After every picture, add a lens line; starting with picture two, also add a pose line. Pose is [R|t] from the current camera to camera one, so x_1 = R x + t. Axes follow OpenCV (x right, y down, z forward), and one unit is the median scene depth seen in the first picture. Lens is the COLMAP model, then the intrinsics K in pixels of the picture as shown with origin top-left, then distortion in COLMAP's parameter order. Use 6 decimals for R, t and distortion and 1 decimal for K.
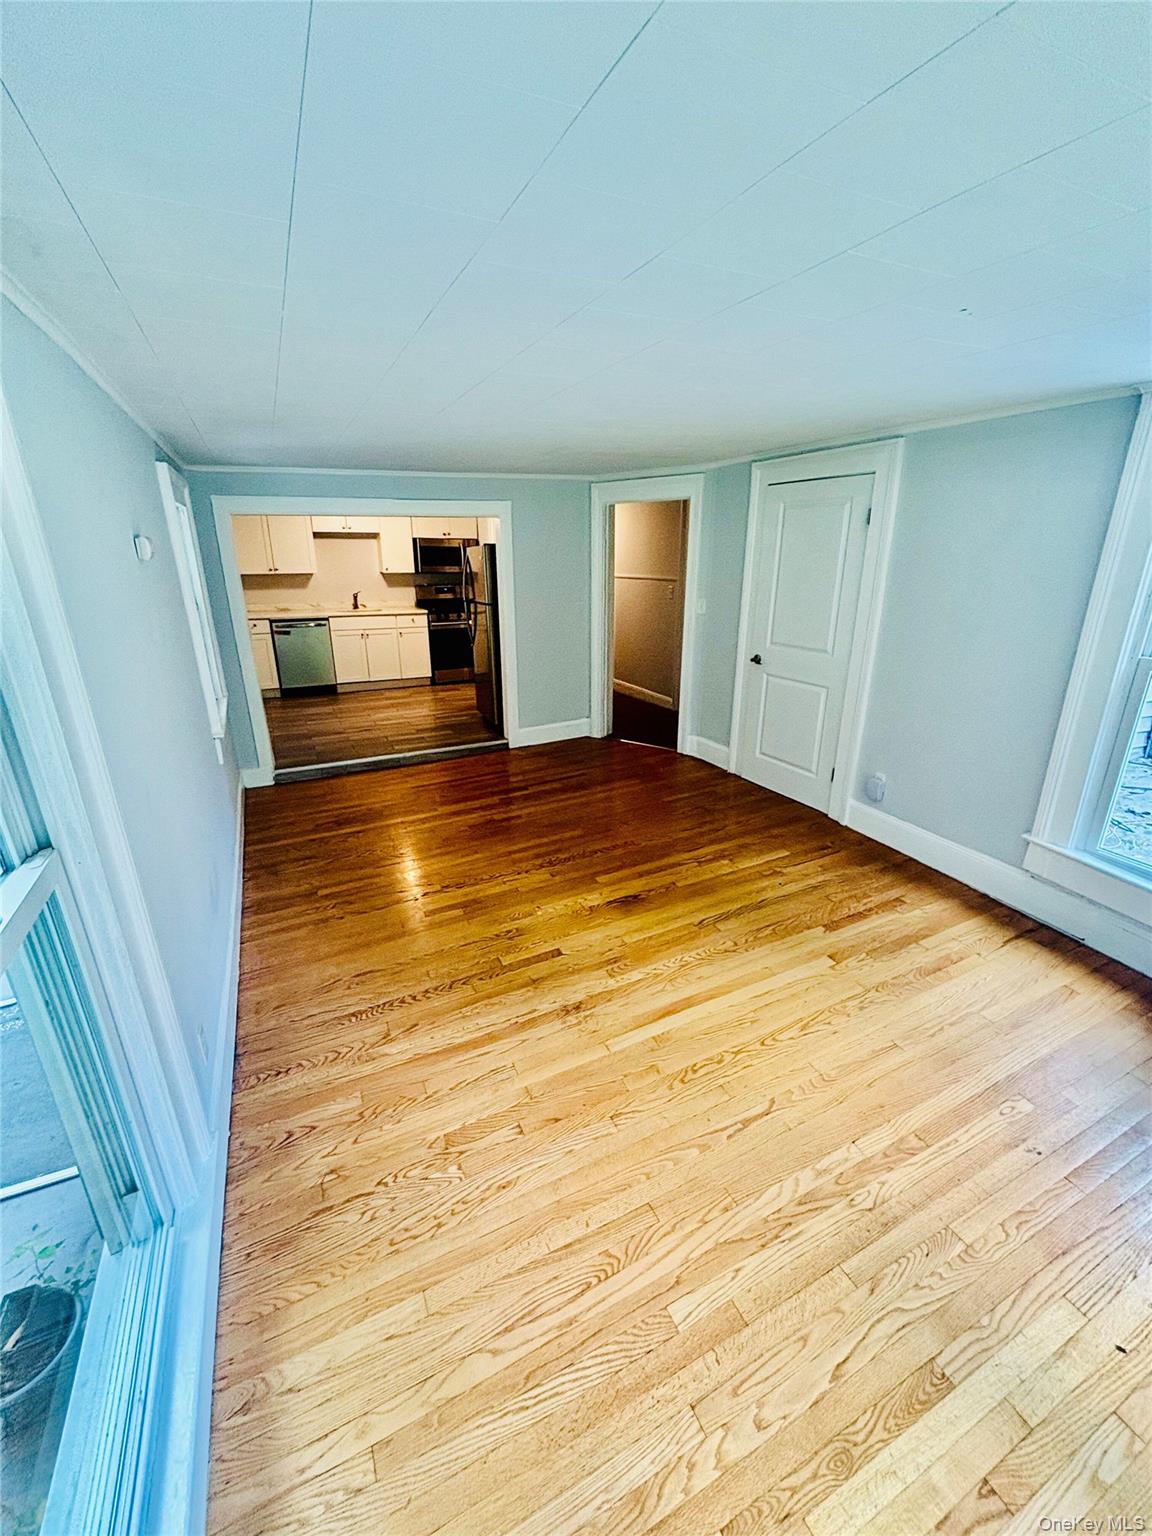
lens RADIAL K [[625.9, 0, 575.6], [0, 625.9, 763.1], [0, 0, 1]] dist [-0.001129, -0.000562]
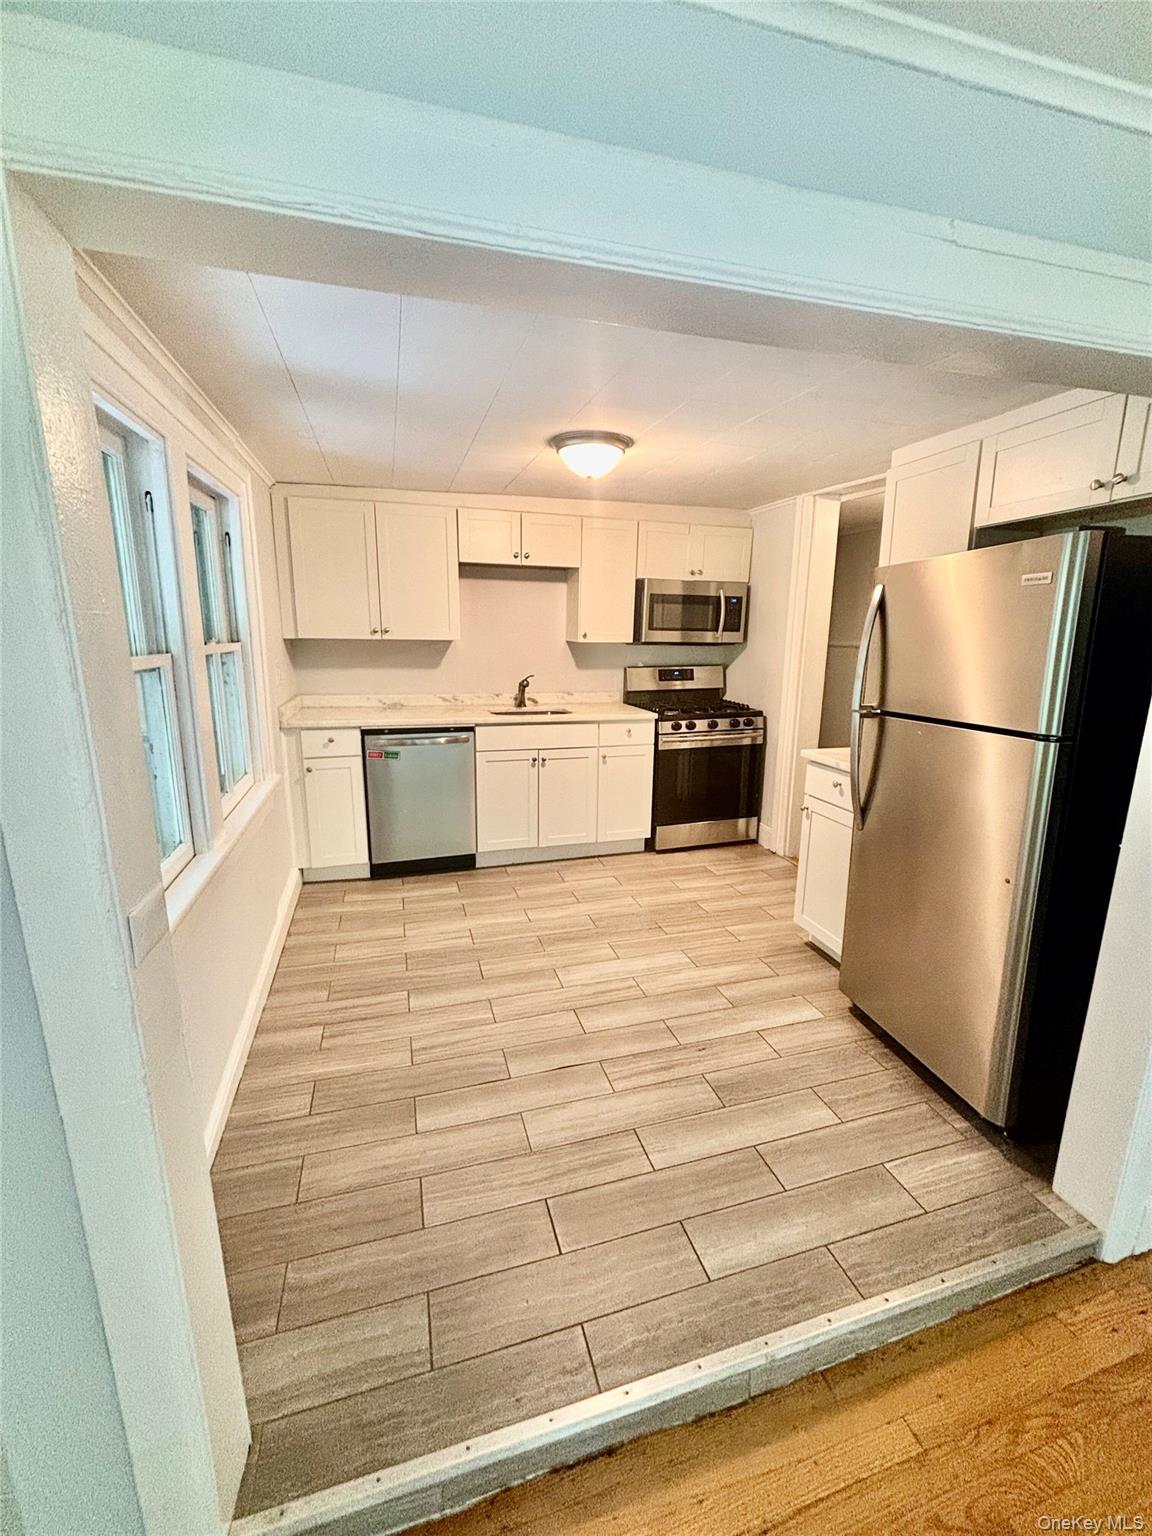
lens RADIAL K [[625.9, 0, 576.5], [0, 625.9, 757.2], [0, 0, 1]] dist [-0.001129, -0.000562]
pose [[0.985430, 0.038836, -0.165591, -0.231159], [-0.060735, 0.989743, -0.129304, -0.148200], [0.158871, 0.137477, 0.977681, 0.527933]]
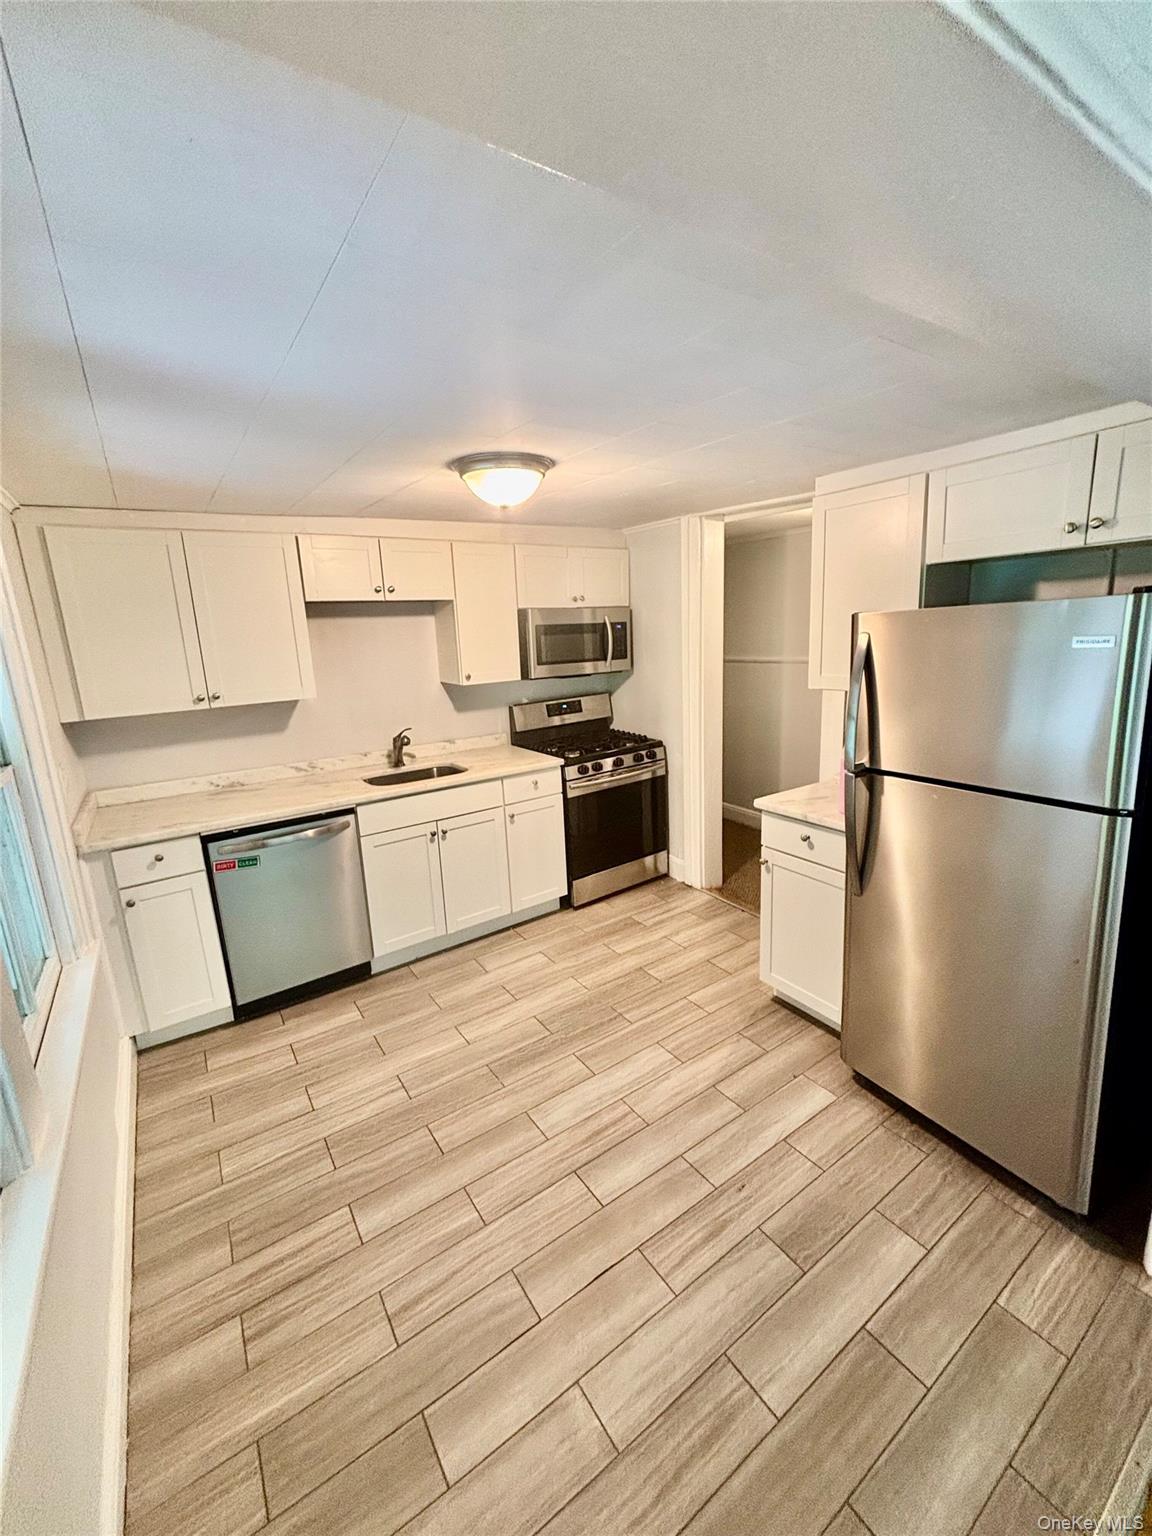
lens RADIAL K [[625.9, 0, 580.7], [0, 625.9, 758.1], [0, 0, 1]] dist [-0.001129, -0.000562]
pose [[0.989299, -0.078555, 0.122950, -0.298671], [0.093470, 0.988284, -0.120655, -0.200870], [-0.112031, 0.130856, 0.985051, 0.583609]]
